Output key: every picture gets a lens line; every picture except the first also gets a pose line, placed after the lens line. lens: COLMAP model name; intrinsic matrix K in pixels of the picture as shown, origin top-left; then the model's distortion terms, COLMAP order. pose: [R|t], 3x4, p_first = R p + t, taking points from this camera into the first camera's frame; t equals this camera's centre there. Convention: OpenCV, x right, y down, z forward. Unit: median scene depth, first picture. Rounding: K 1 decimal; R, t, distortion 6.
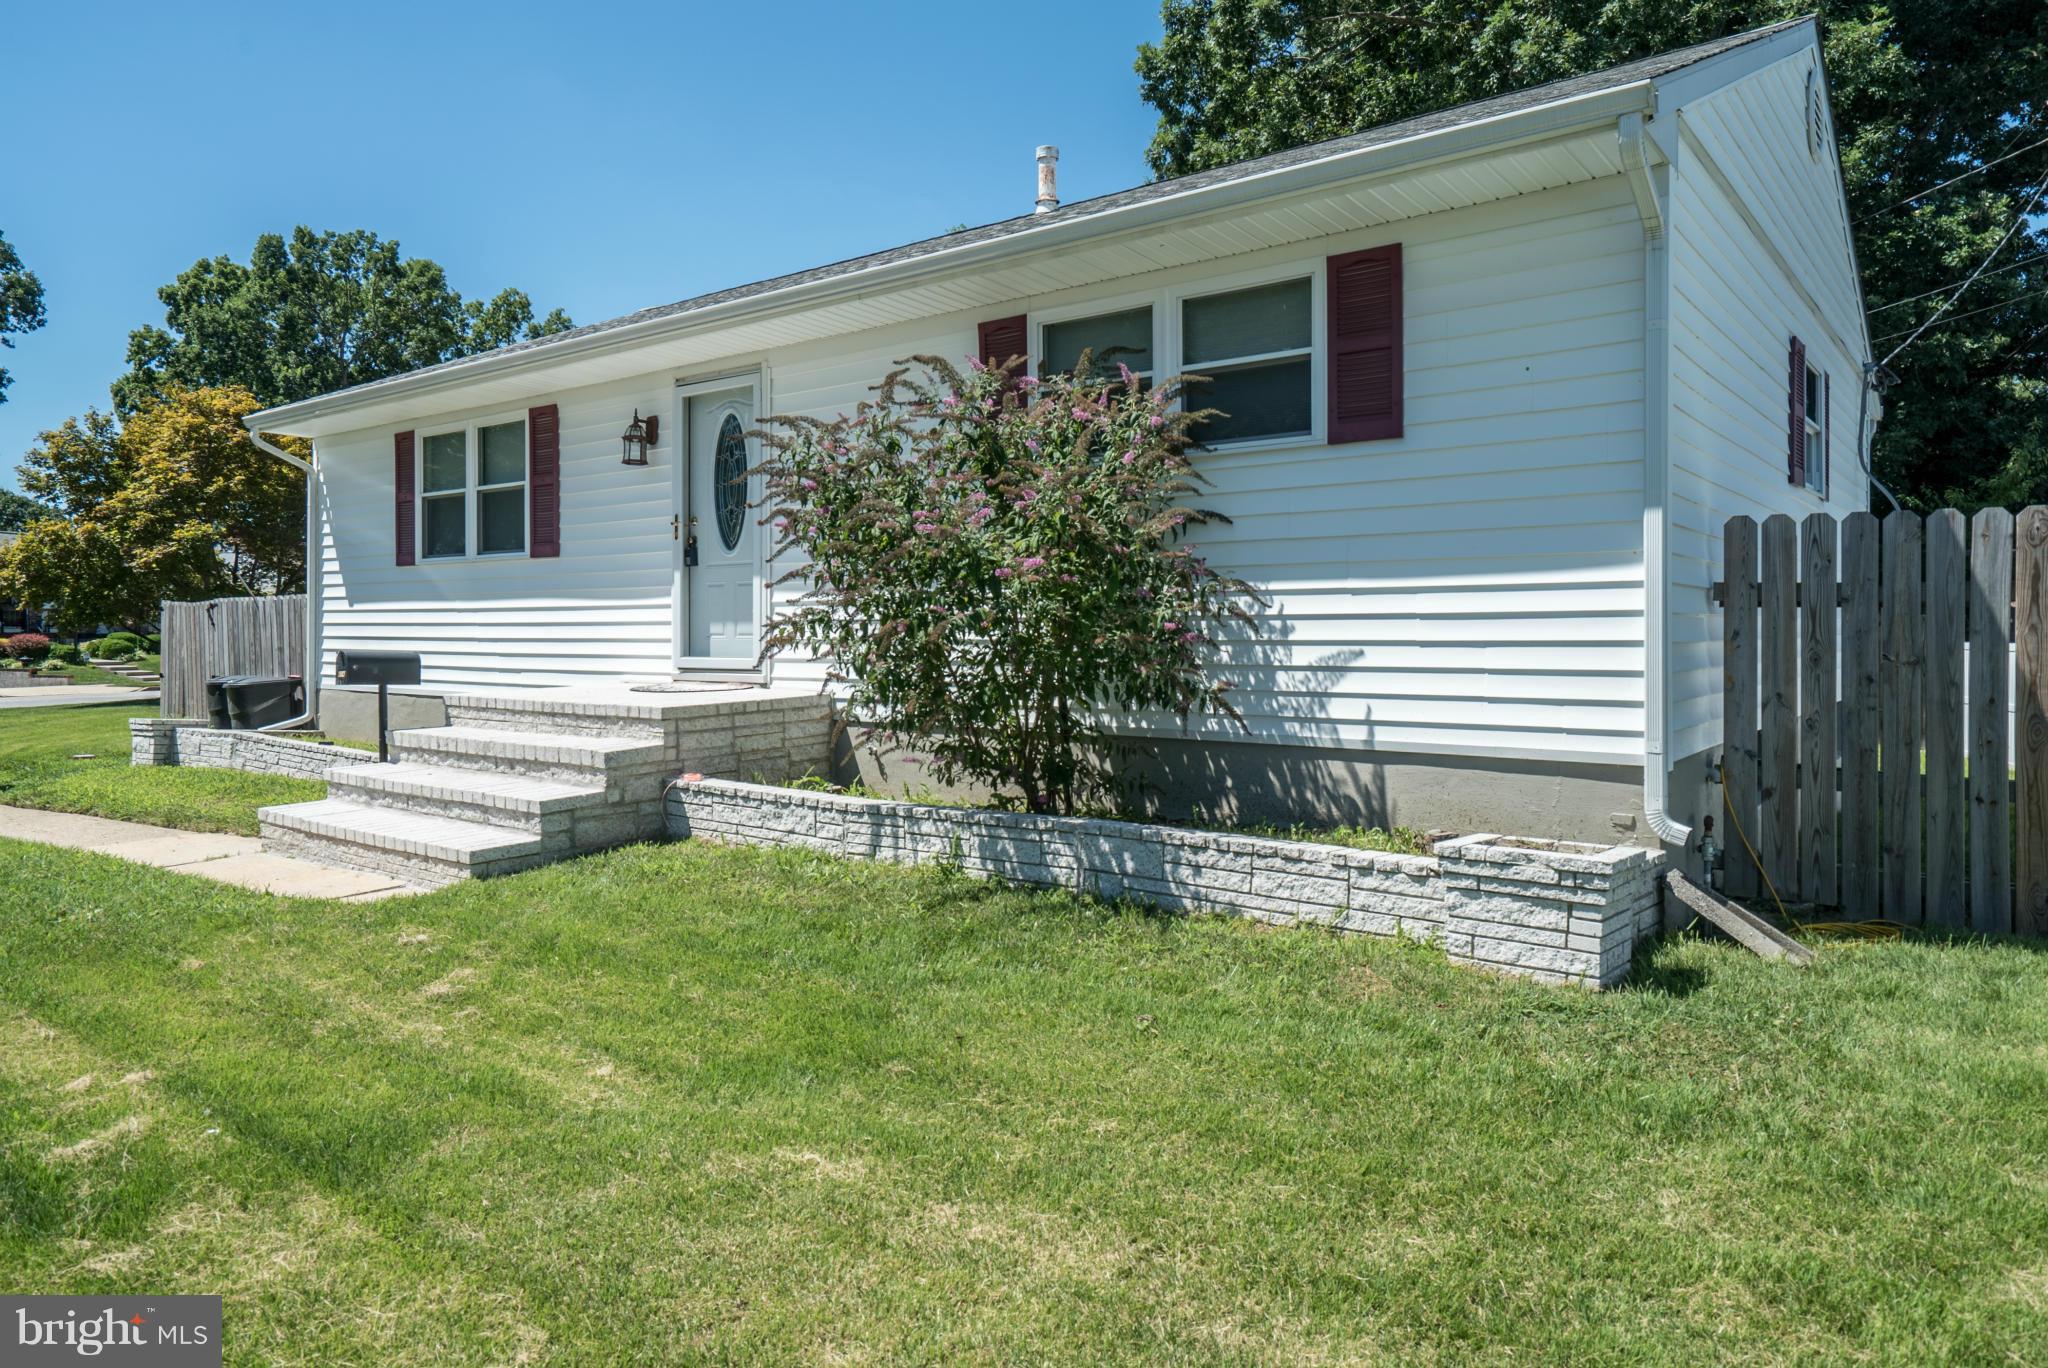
lens RADIAL K [[1085.6, 0, 1024.0], [0, 1085.6, 684.0], [0, 0, 1]] dist [-0.011332, -0.000768]
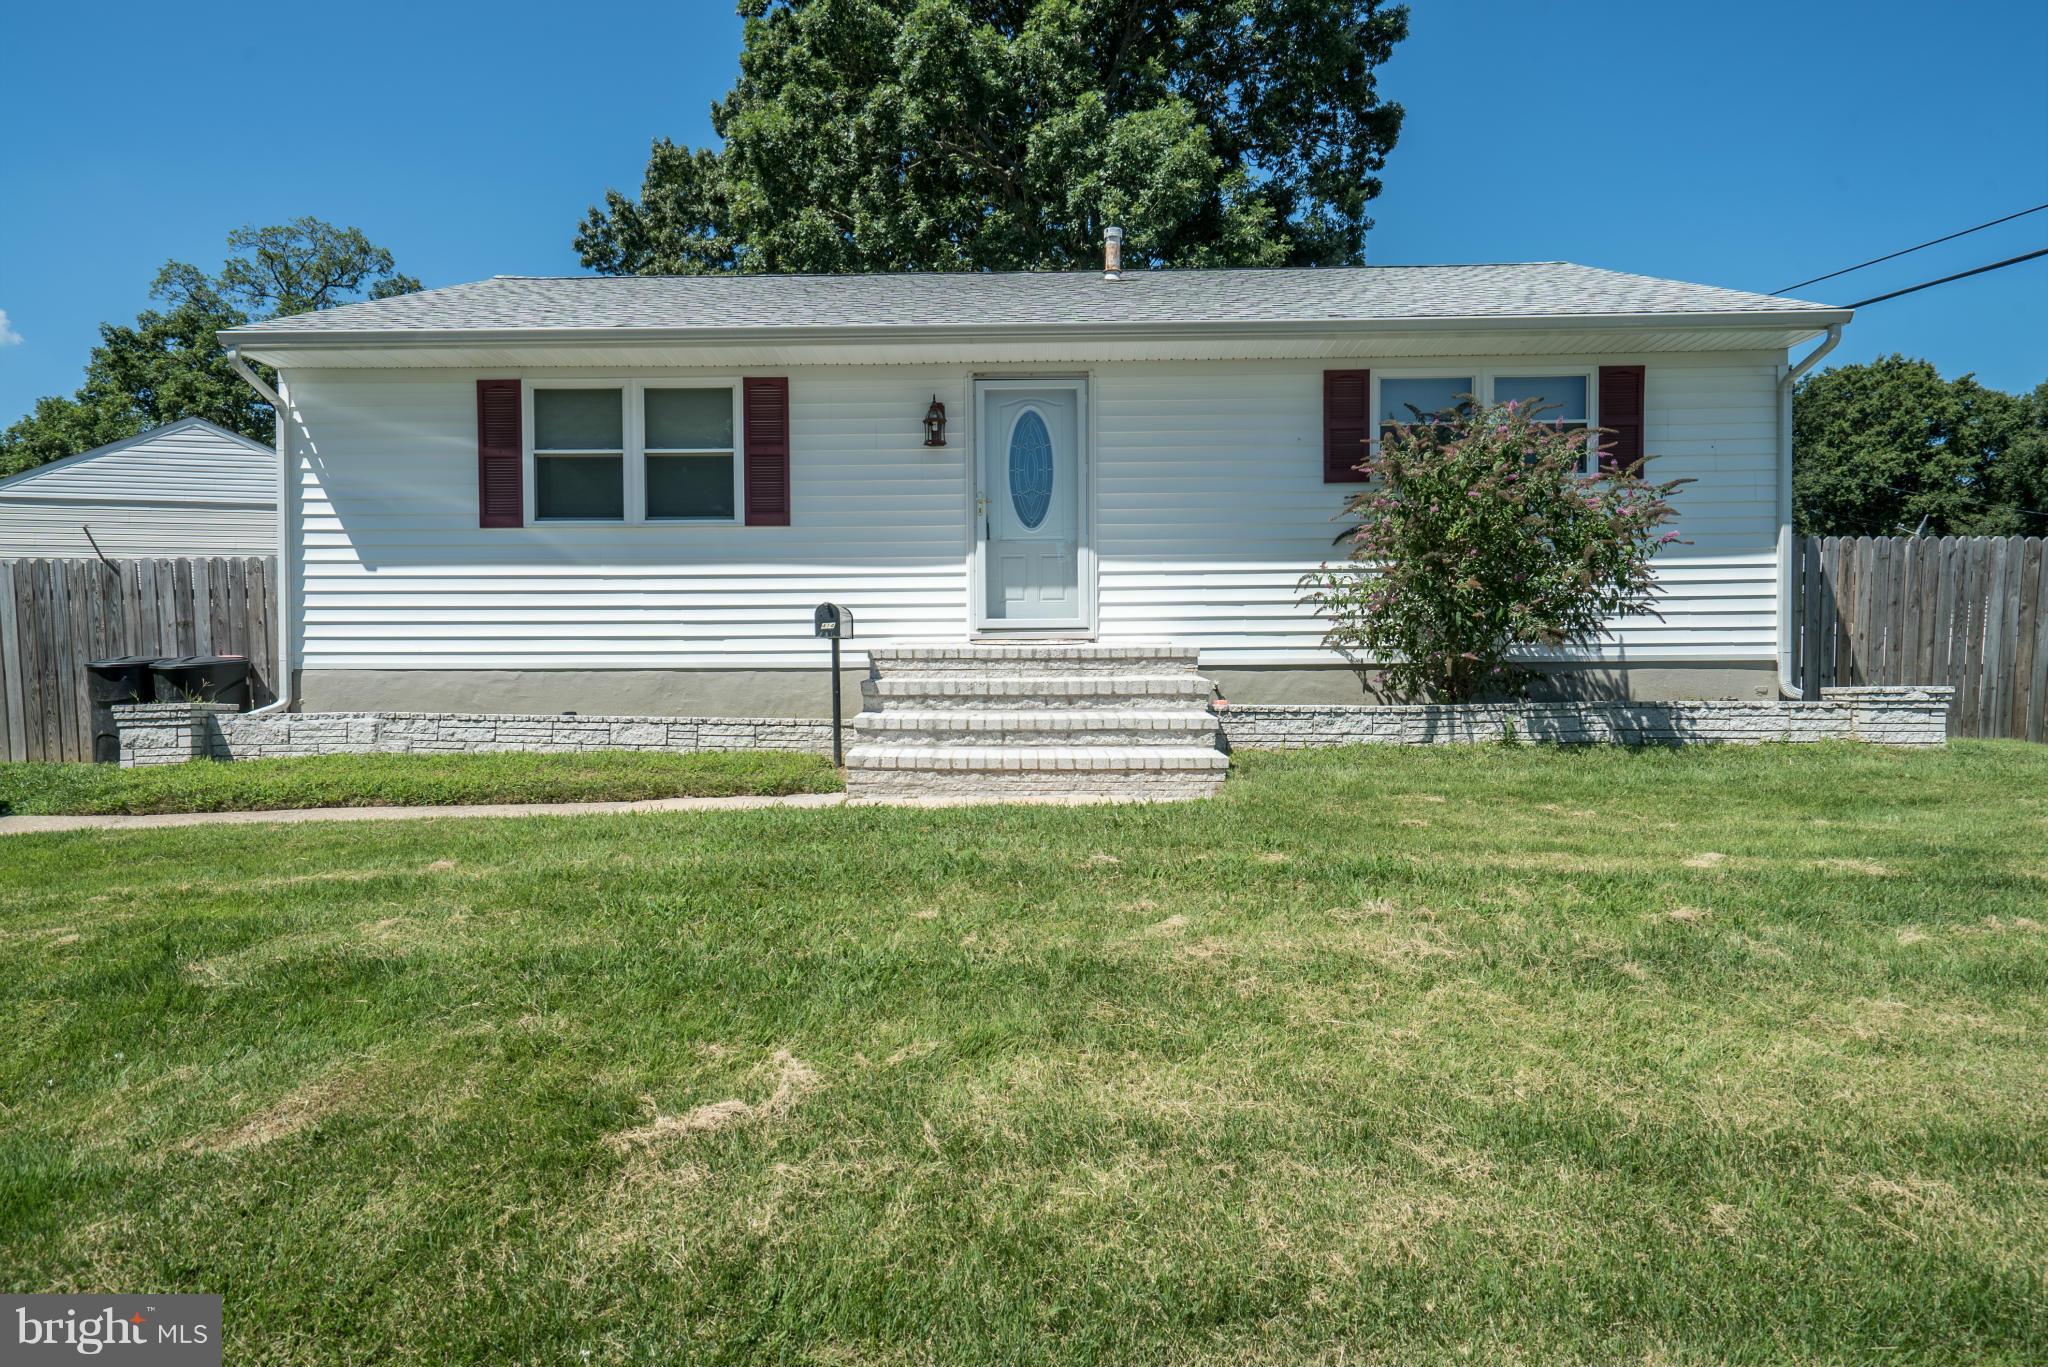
lens RADIAL K [[924.5, 0, 1024.0], [0, 924.5, 683.5], [0, 0, 1]] dist [-0.002476, -0.000412]
pose [[0.862013, -0.028659, 0.506075, -1.214870], [0.027845, 0.999570, 0.009176, 0.055553], [-0.506121, 0.006181, 0.862440, 0.221901]]
